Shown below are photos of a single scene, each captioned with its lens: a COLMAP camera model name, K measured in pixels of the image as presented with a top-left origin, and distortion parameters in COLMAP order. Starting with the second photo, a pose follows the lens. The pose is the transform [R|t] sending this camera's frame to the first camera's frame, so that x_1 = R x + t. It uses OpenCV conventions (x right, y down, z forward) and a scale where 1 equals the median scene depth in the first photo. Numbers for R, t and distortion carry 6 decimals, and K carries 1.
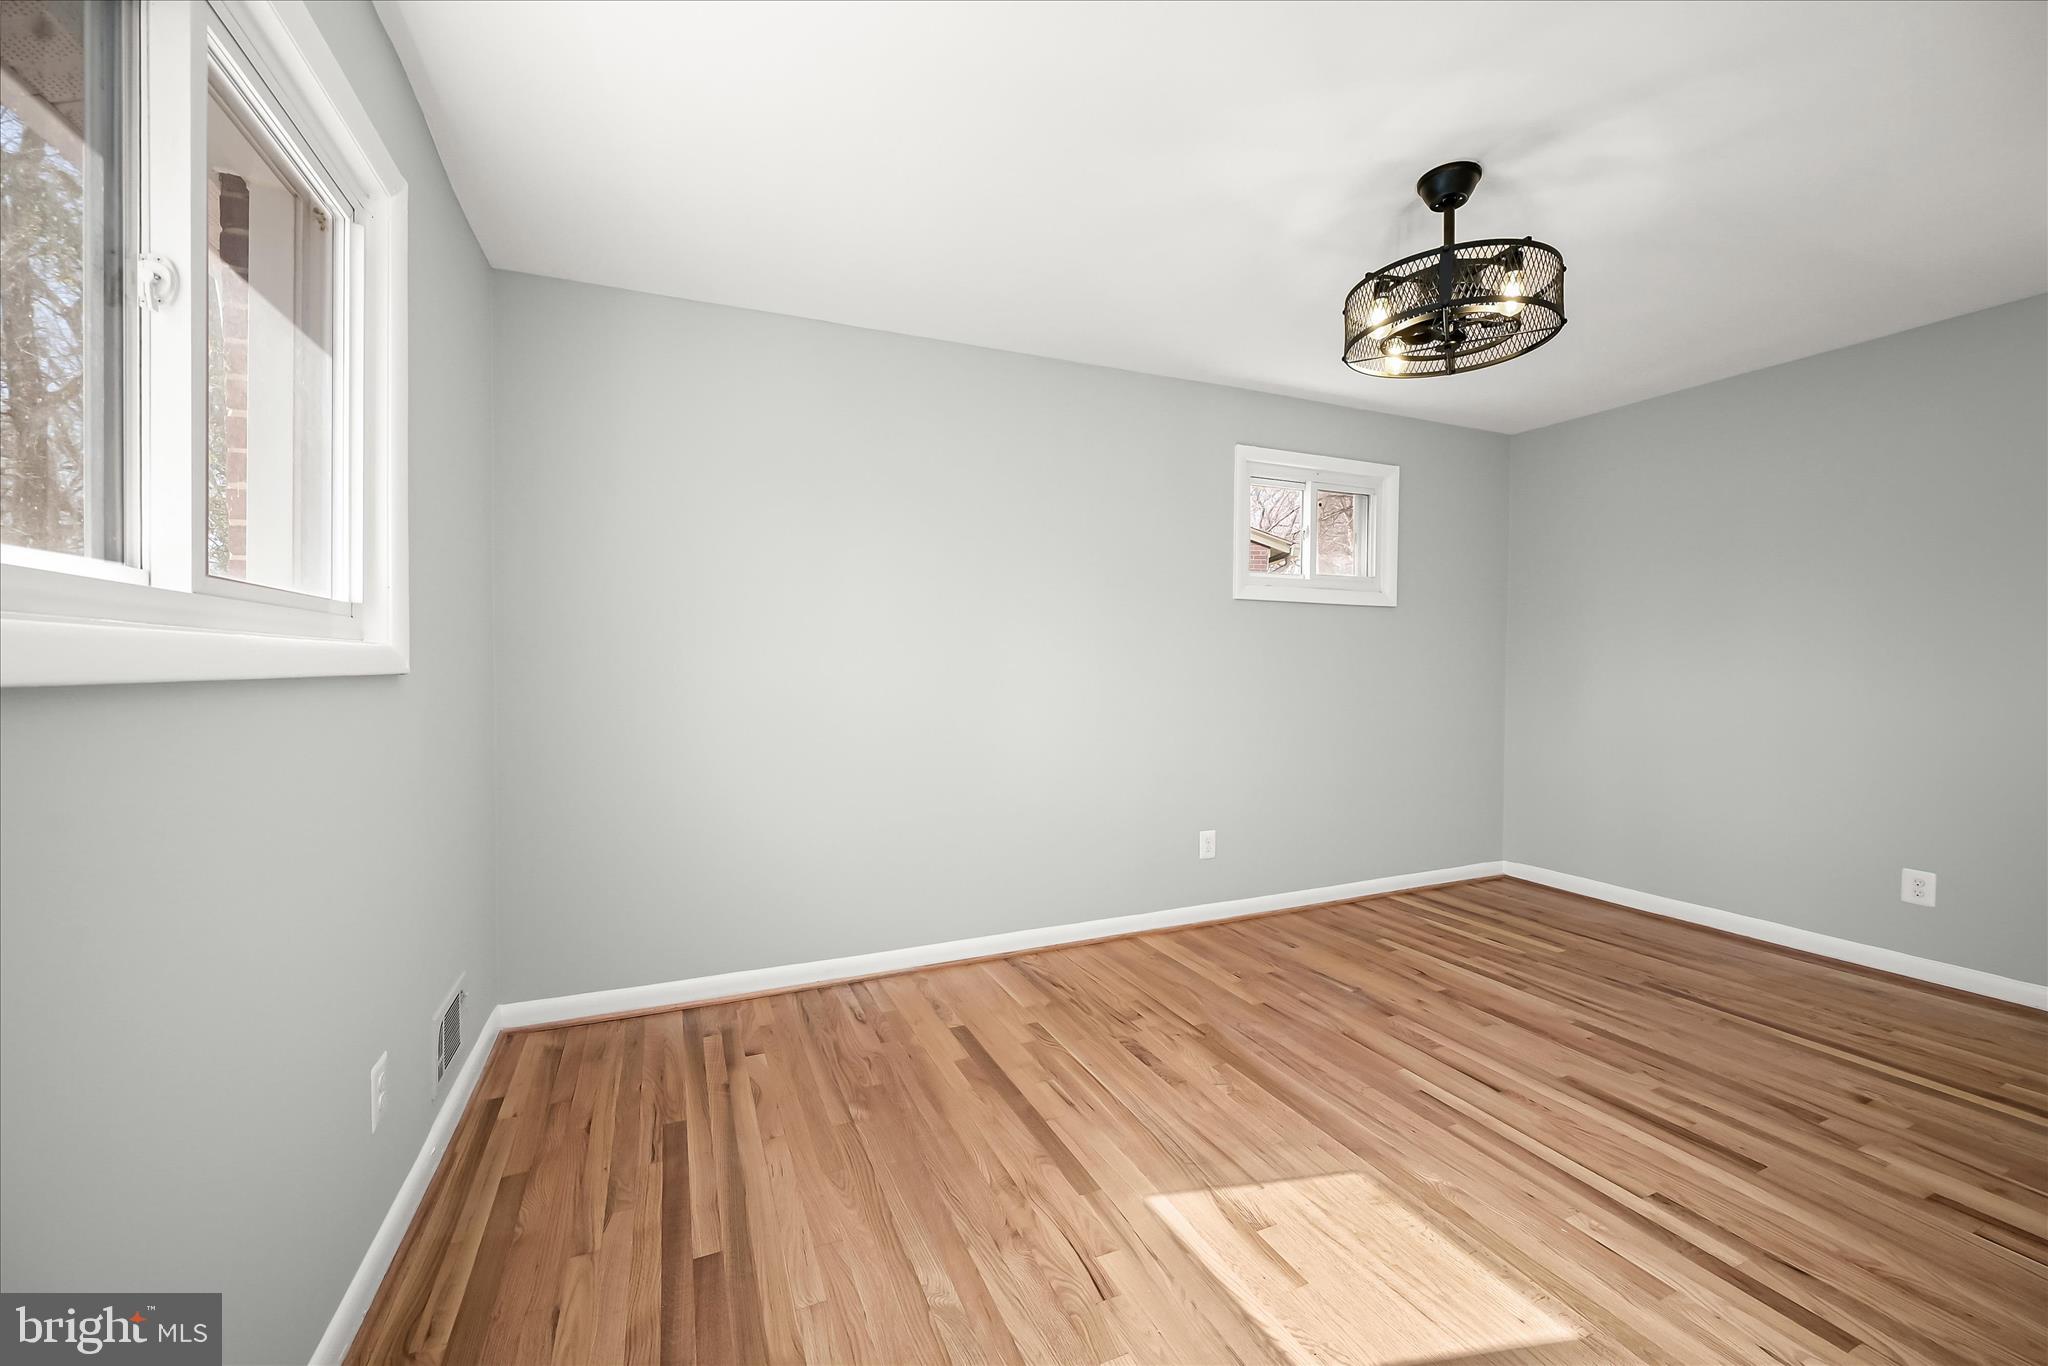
lens RADIAL K [[792.6, 0, 1024.0], [0, 792.6, 683.0], [0, 0, 1]] dist [0.001644, 0.000204]
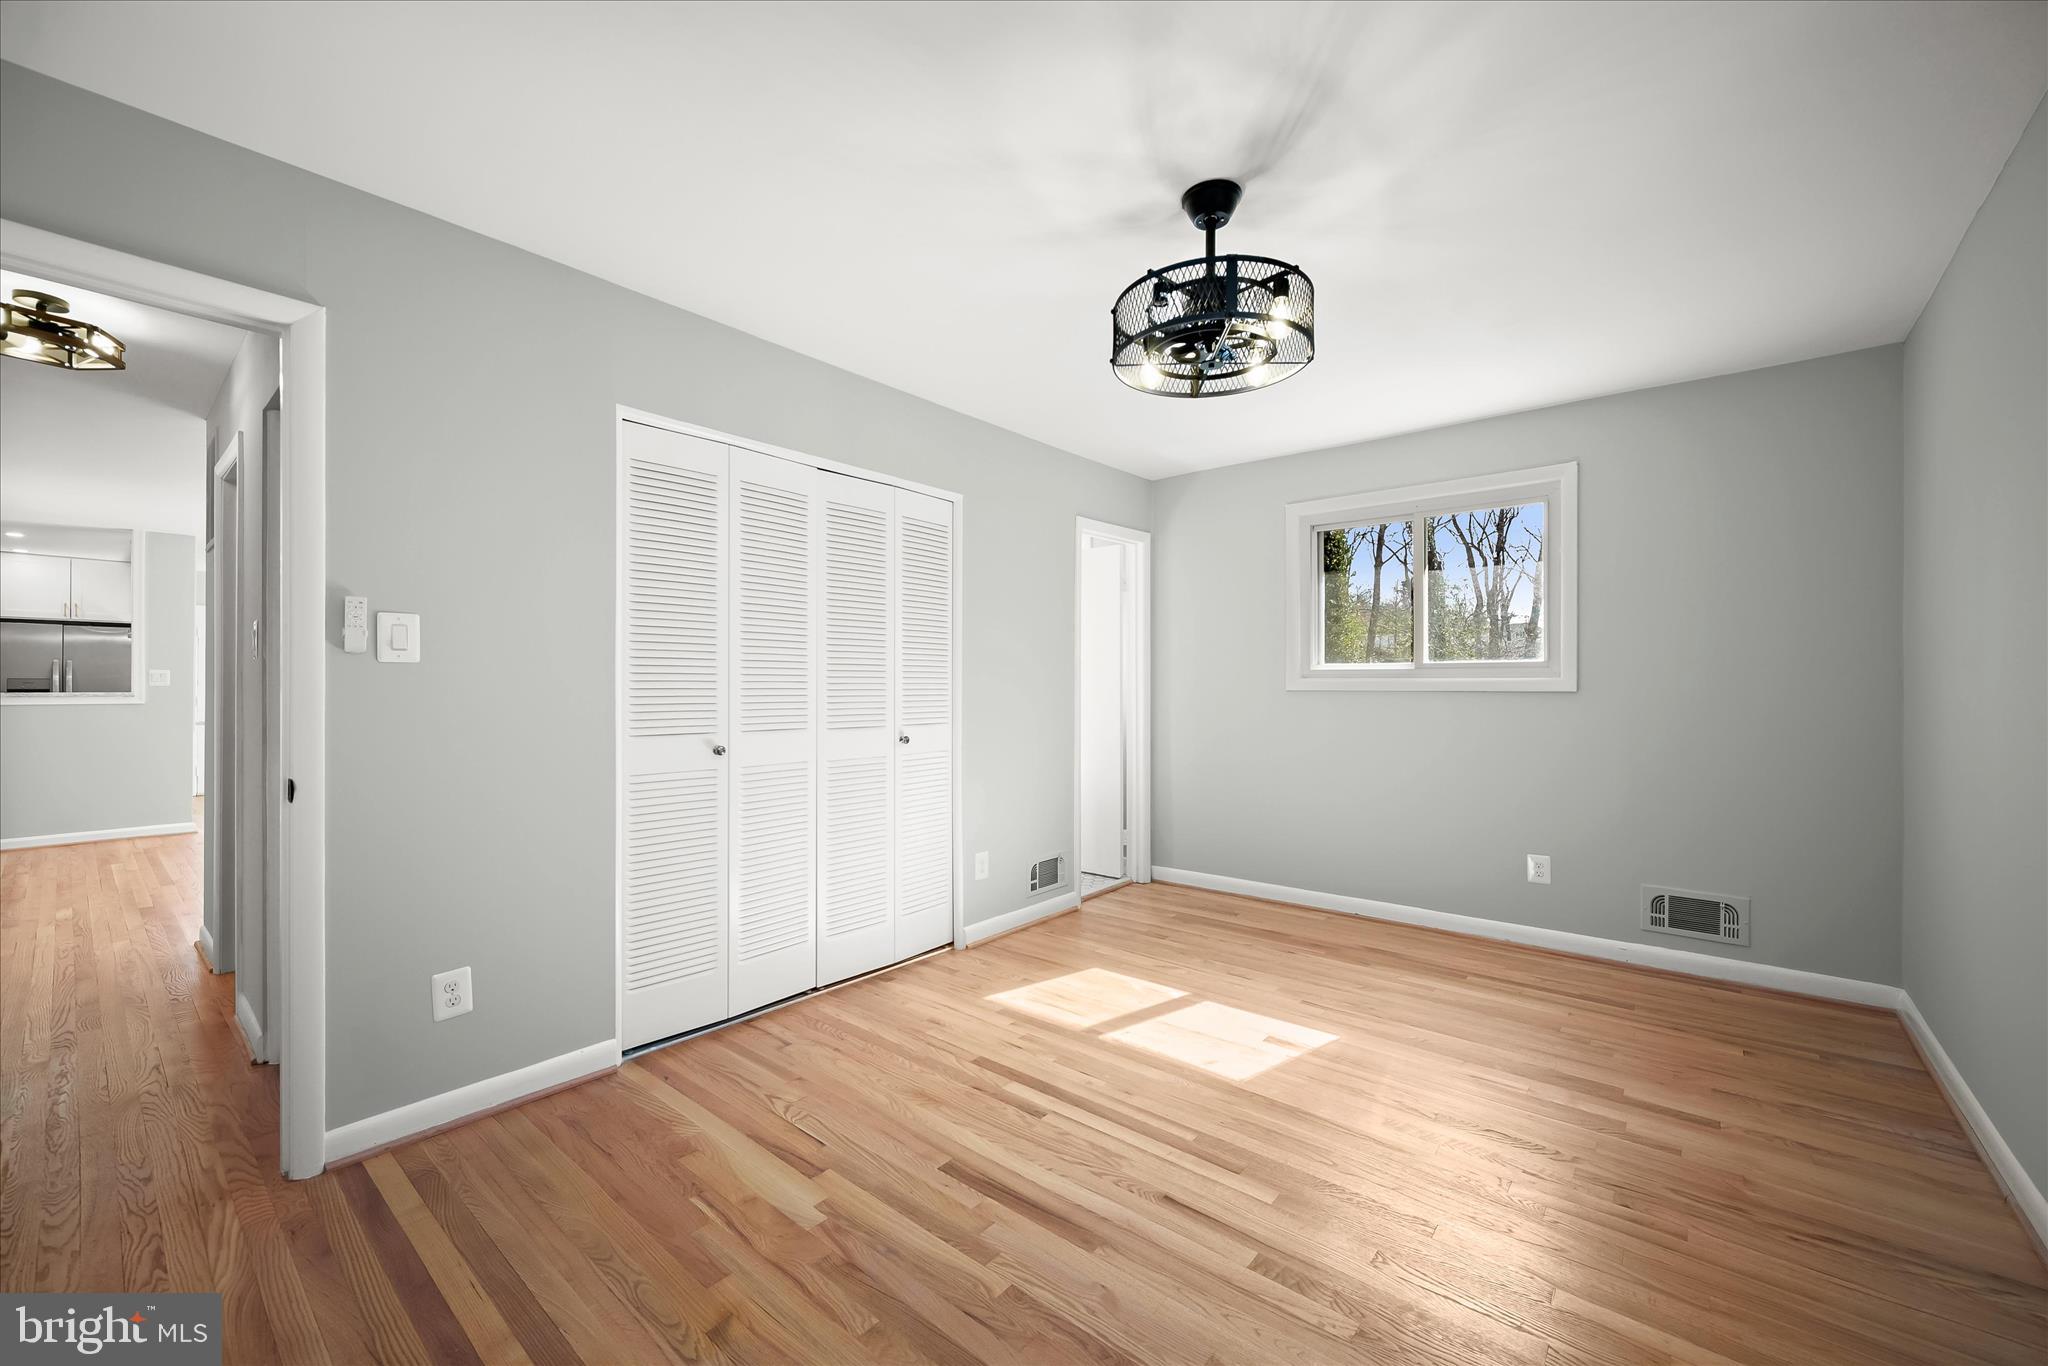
lens RADIAL K [[804.9, 0, 1025.9], [0, 804.9, 695.8], [0, 0, 1]] dist [-0.000024, -0.000164]
pose [[-0.895249, 0.004543, -0.445543, 1.163363], [-0.009407, 0.999532, 0.029093, -0.036186], [0.445466, 0.030237, -0.894788, 1.769133]]
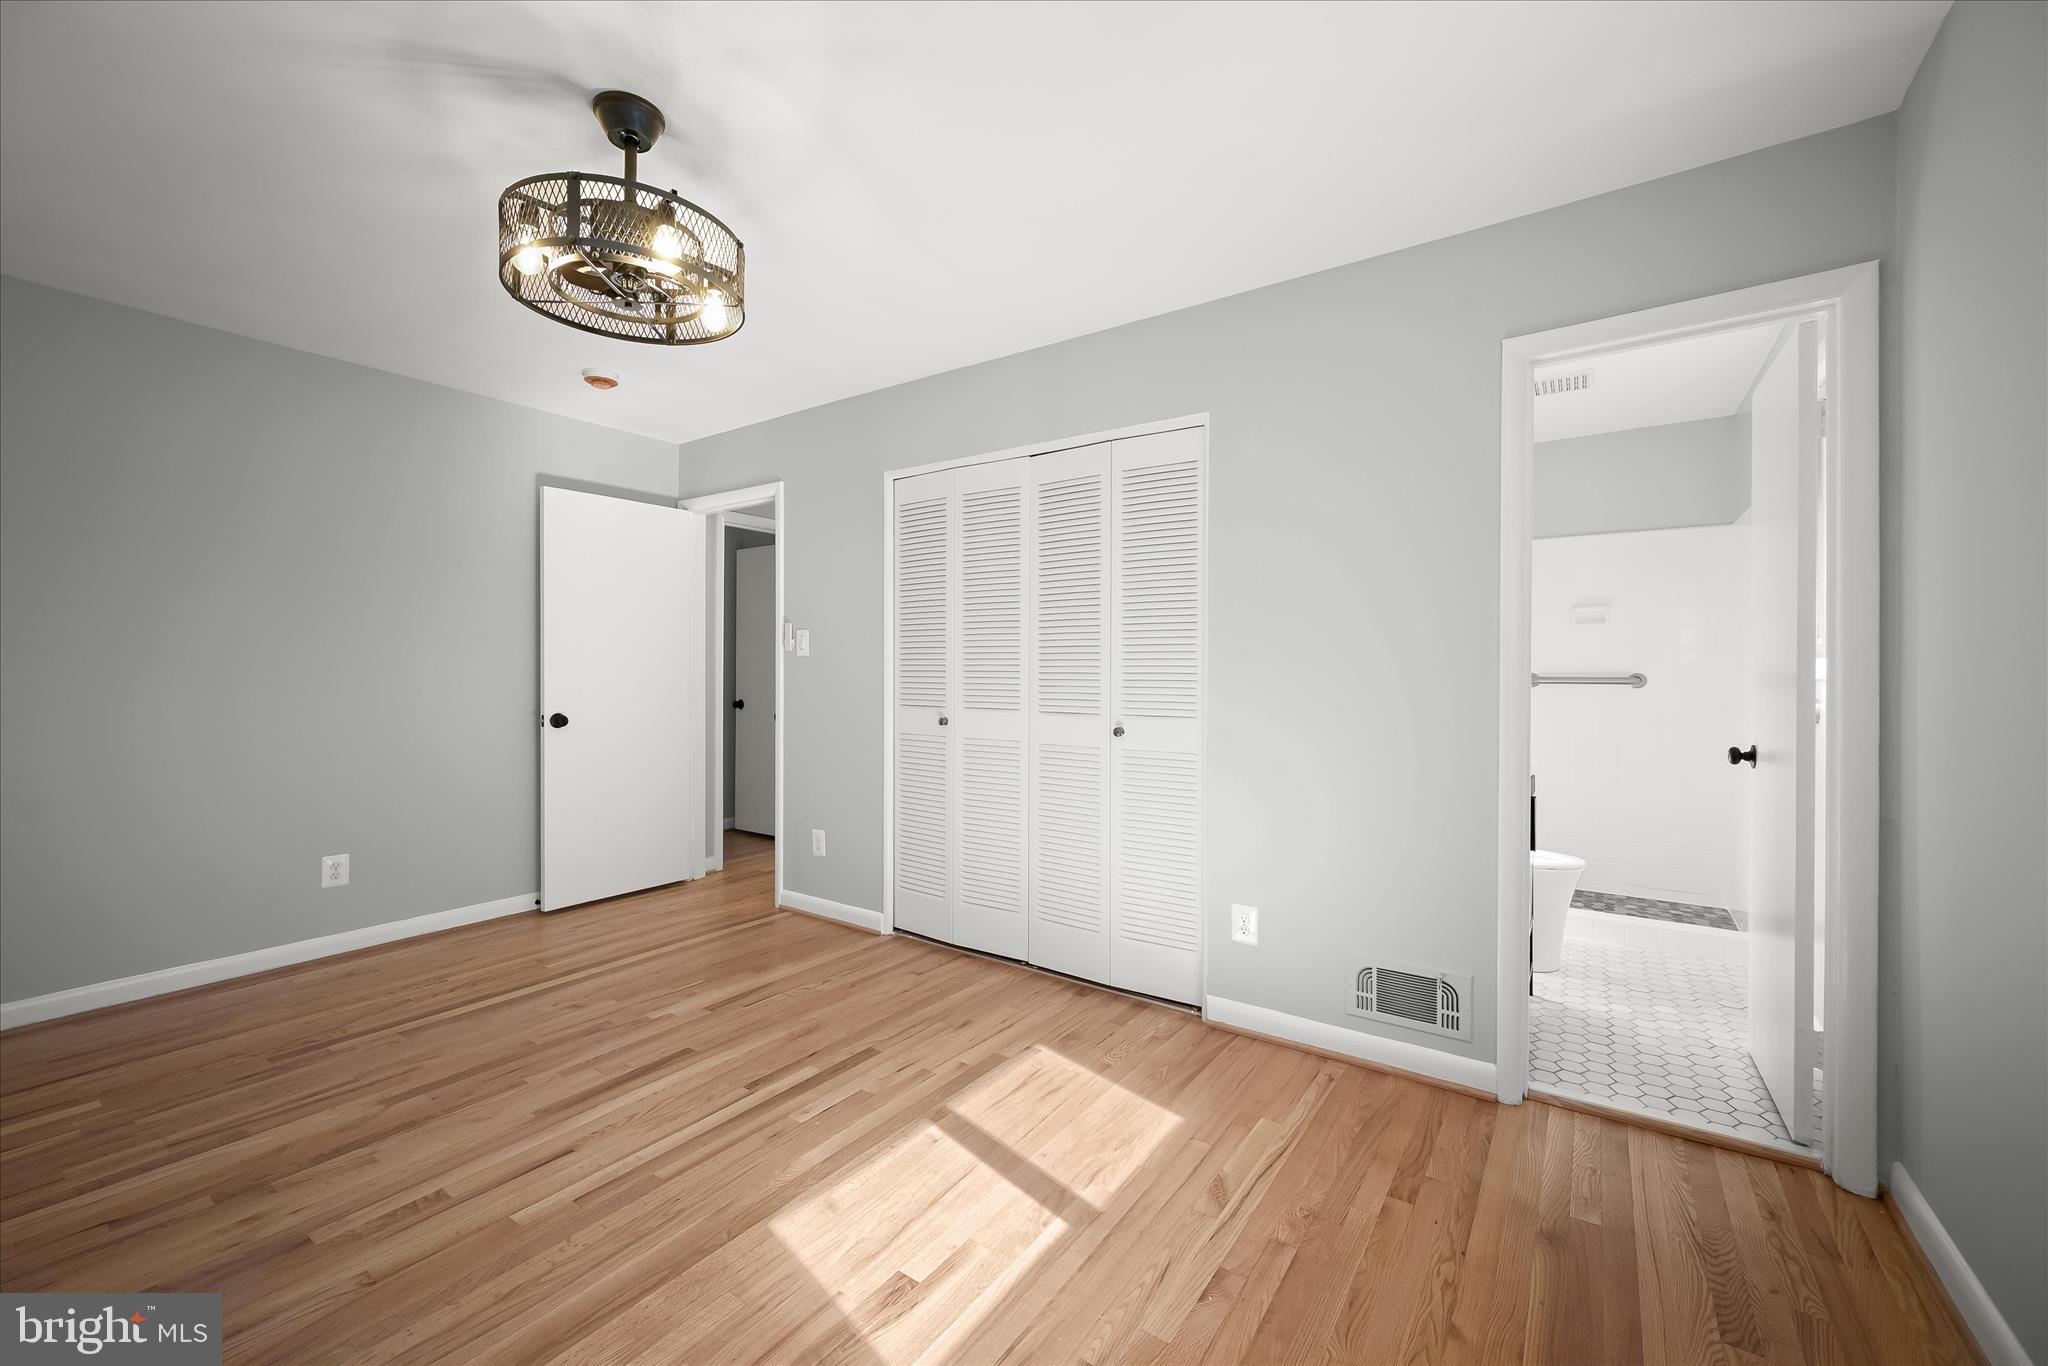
lens RADIAL K [[820.8, 0, 1024.0], [0, 820.8, 683.0], [0, 0, 1]] dist [0.000033, -0.000174]
pose [[-0.521037, -0.016071, 0.853383, -0.456658], [0.014327, 0.999517, 0.027571, -0.023950], [-0.853414, 0.026592, -0.520555, 1.091376]]
